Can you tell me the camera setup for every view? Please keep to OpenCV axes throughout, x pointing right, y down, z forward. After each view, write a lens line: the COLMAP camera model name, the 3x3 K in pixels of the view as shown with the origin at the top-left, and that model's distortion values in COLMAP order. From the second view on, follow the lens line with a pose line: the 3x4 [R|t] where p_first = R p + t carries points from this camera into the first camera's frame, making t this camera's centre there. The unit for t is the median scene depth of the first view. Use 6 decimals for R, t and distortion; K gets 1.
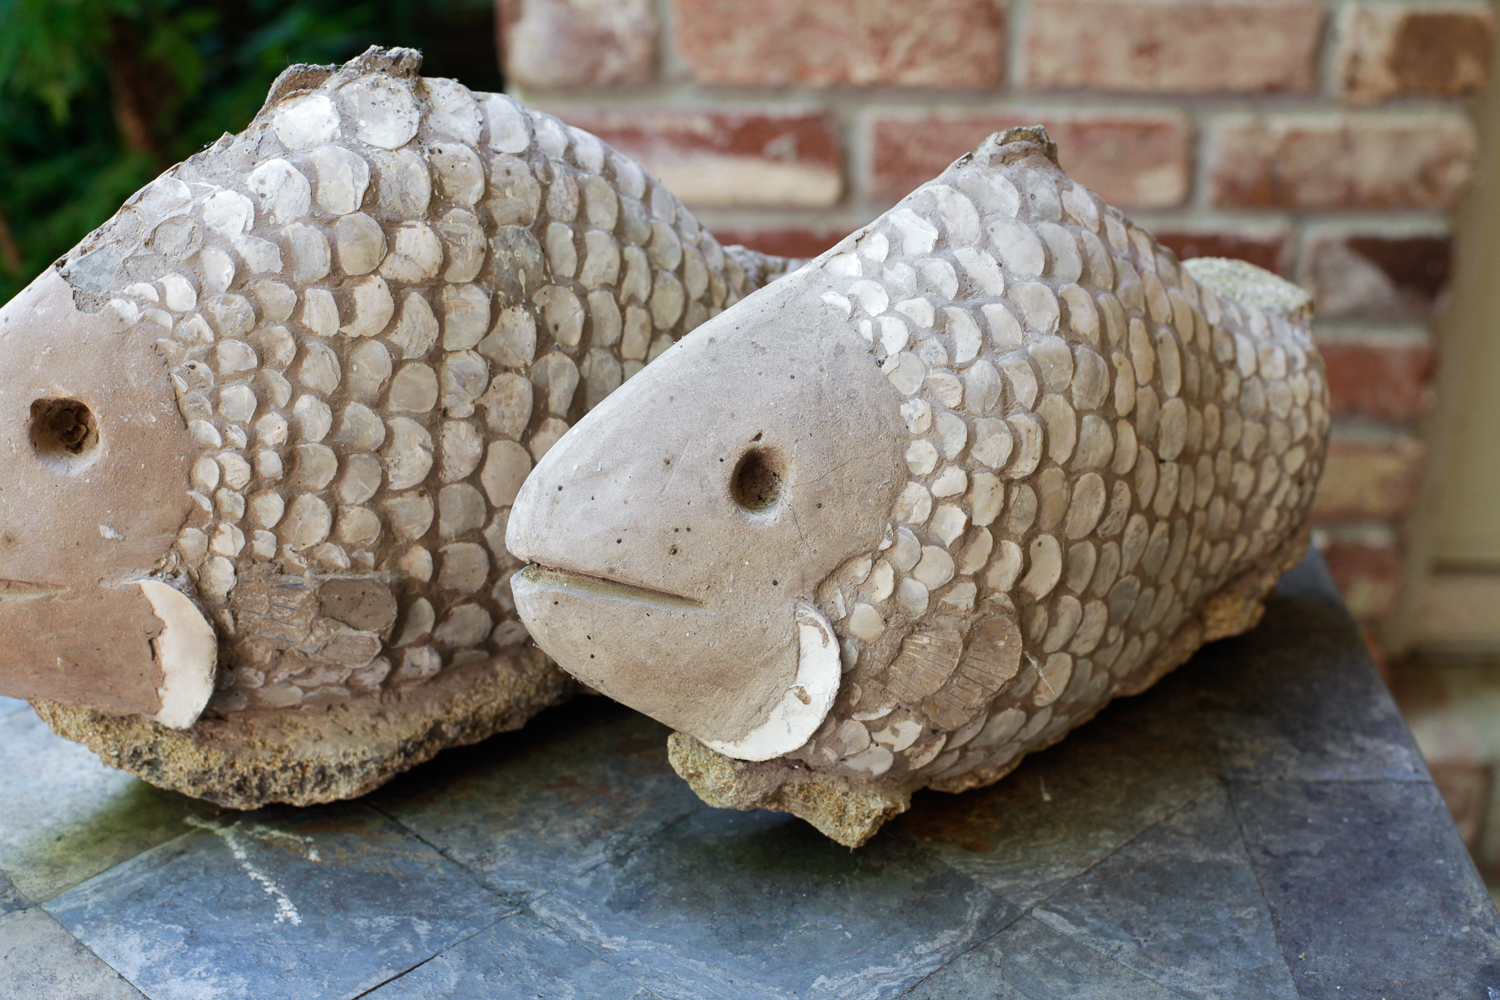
lens RADIAL K [[2306.7, 0, 740.5], [0, 2306.7, 477.4], [0, 0, 1]] dist [-0.185965, 0.082775]
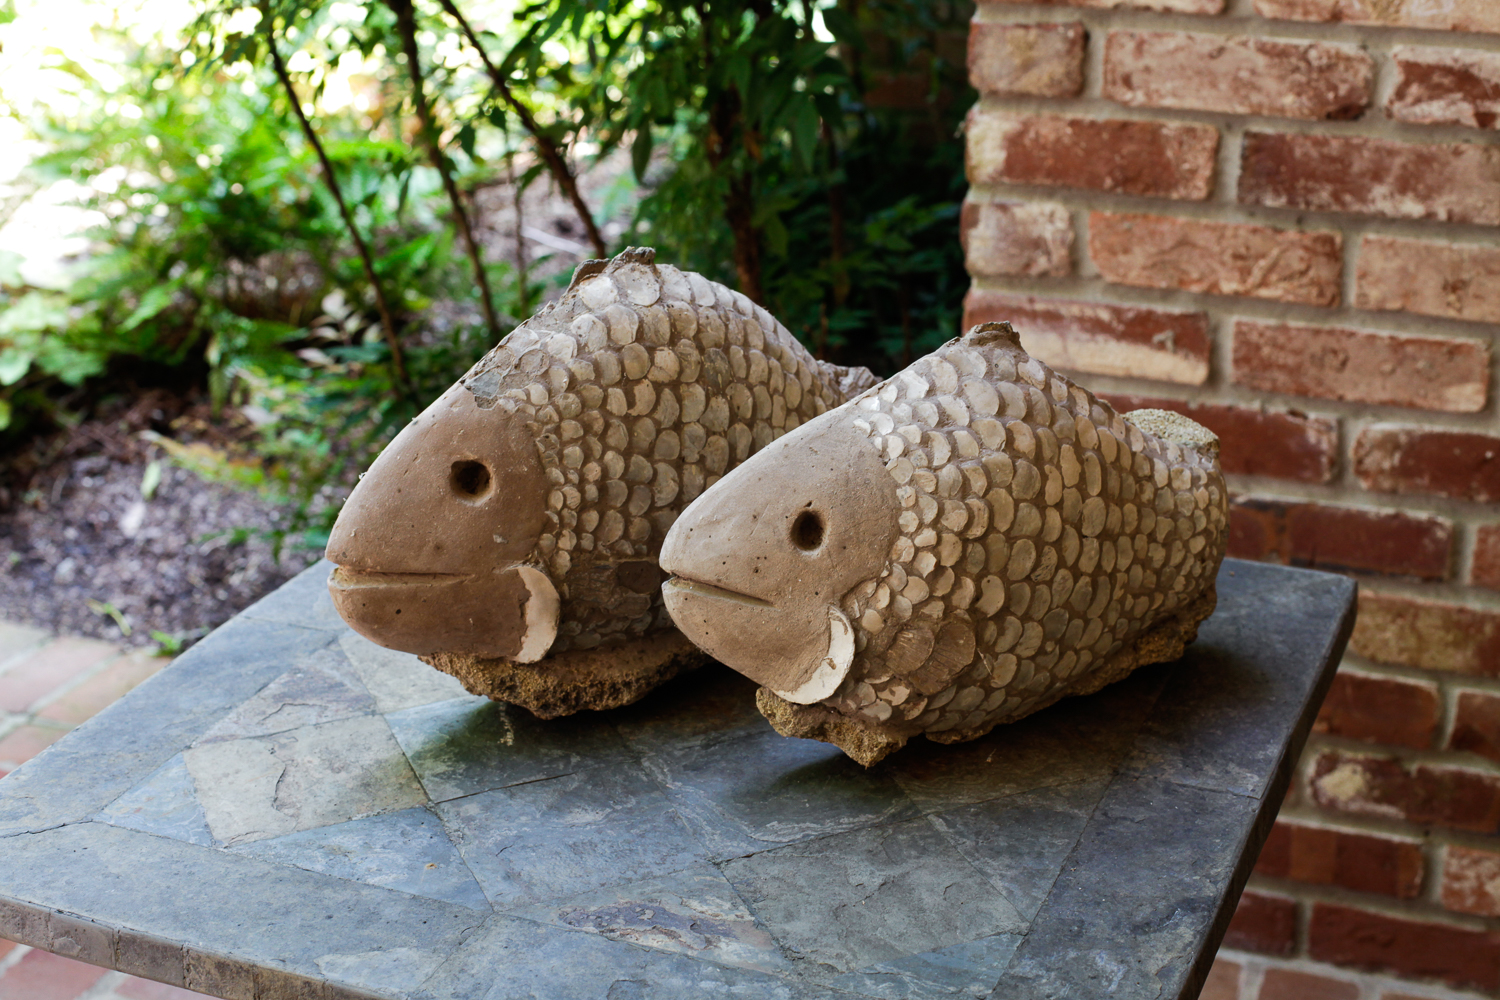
lens RADIAL K [[2275.4, 0, 751.8], [0, 2275.4, 479.8], [0, 0, 1]] dist [-0.172144, 0.122987]
pose [[0.918754, 0.116719, -0.377185, 0.582995], [-0.142257, 0.989002, -0.040466, 0.041219], [0.368314, 0.090836, 0.925253, -0.519009]]
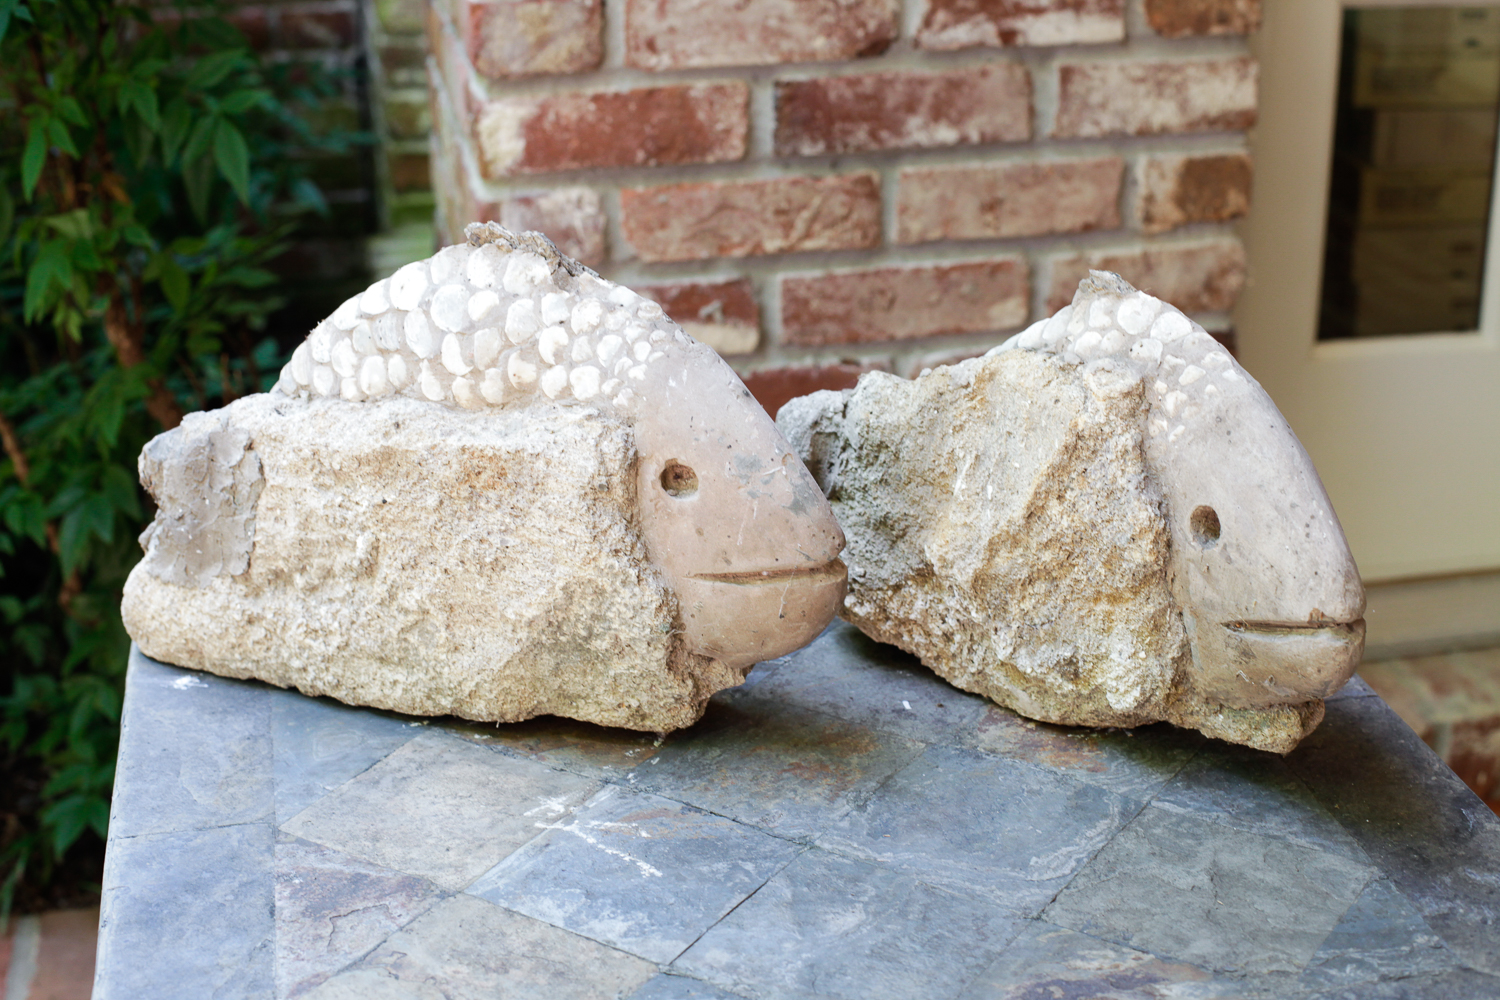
lens RADIAL K [[2270.2, 0, 753.5], [0, 2270.2, 475.8], [0, 0, 1]] dist [-0.160323, 0.068644]
pose [[0.980768, -0.099722, 0.167776, -0.341876], [0.111317, 0.991901, -0.061160, 0.043129], [-0.160318, 0.078660, 0.983926, -0.387686]]
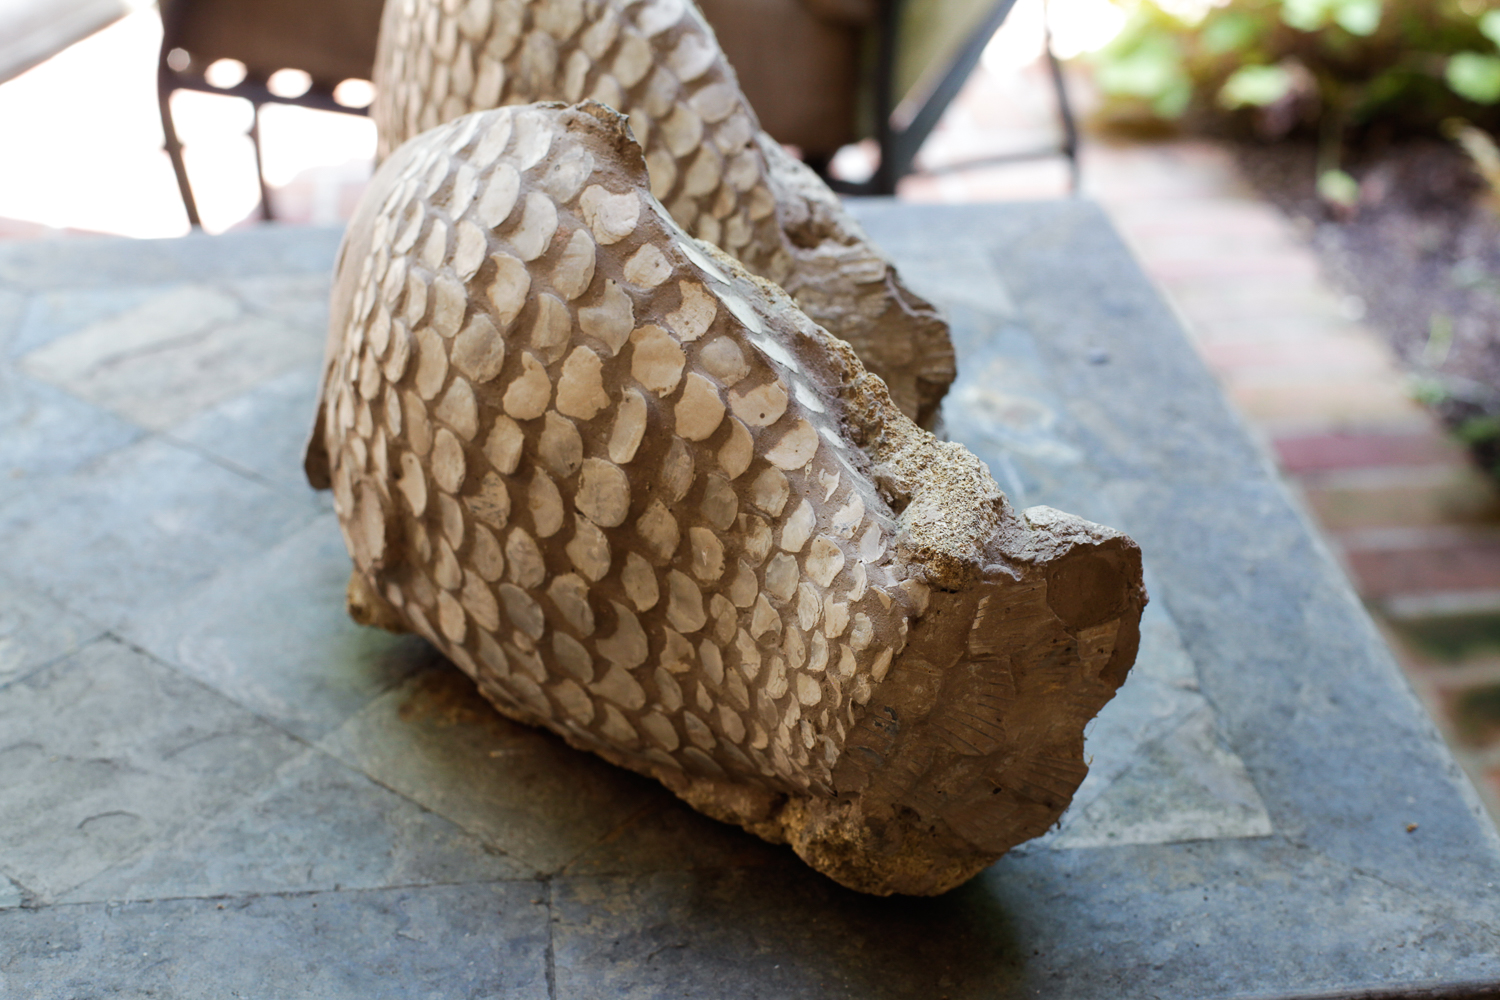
lens RADIAL K [[2275.4, 0, 751.8], [0, 2275.4, 479.8], [0, 0, 1]] dist [-0.172144, 0.122987]
pose [[0.106078, 0.476024, -0.873011, 1.023571], [-0.422326, 0.816411, 0.393846, -0.422670], [0.900216, 0.326917, 0.287641, 0.844006]]
